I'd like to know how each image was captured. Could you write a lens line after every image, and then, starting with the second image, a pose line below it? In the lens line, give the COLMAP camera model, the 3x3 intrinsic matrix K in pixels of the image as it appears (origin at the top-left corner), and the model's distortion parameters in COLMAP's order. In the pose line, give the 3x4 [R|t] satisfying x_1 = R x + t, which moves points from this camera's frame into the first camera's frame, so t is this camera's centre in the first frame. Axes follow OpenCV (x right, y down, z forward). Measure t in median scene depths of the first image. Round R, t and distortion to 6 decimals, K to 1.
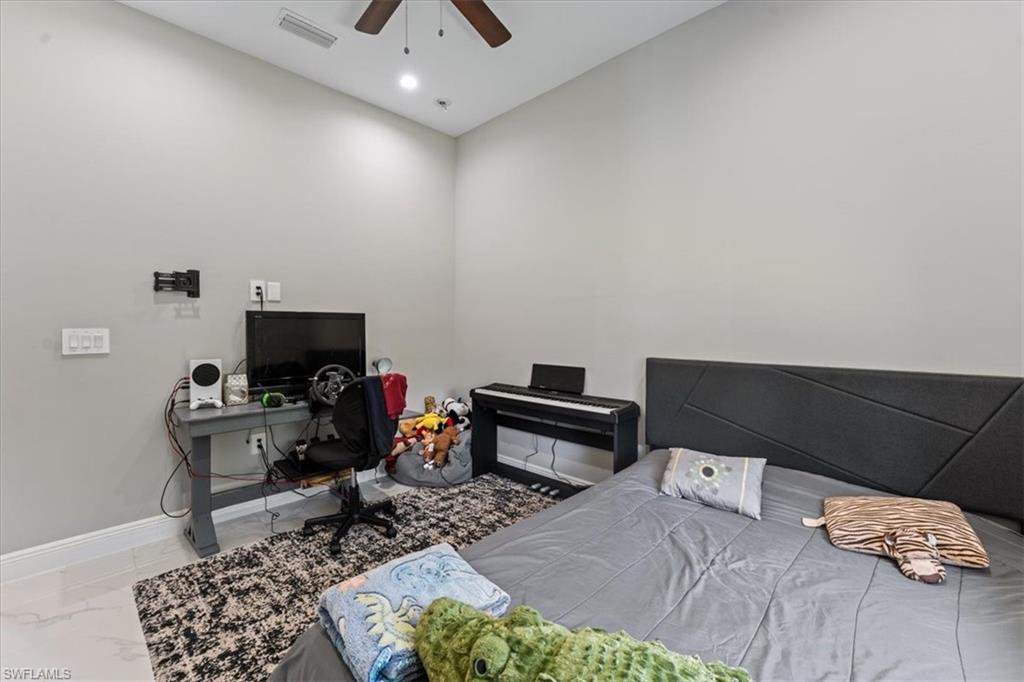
lens RADIAL K [[418.7, 0, 507.9], [0, 418.7, 347.8], [0, 0, 1]] dist [0.000203, 0.000071]
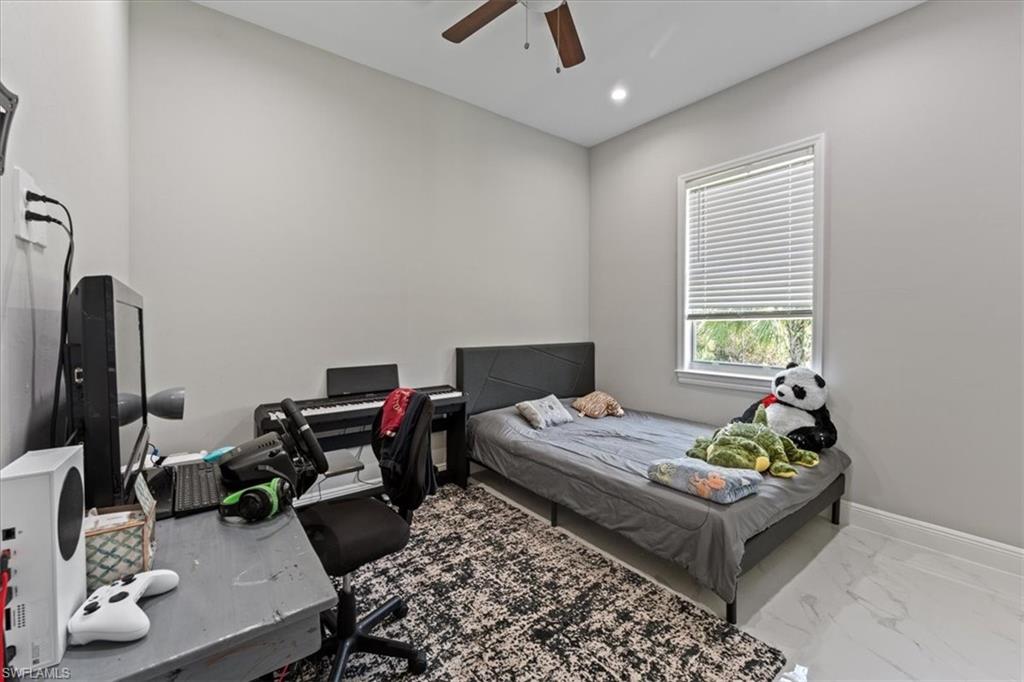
lens RADIAL K [[418.7, 0, 507.9], [0, 418.7, 347.8], [0, 0, 1]] dist [0.000203, 0.000071]
pose [[0.146062, -0.061821, 0.987342, -0.891578], [0.053552, 0.997076, 0.054508, -0.037148], [-0.987825, 0.044913, 0.148945, 0.654322]]
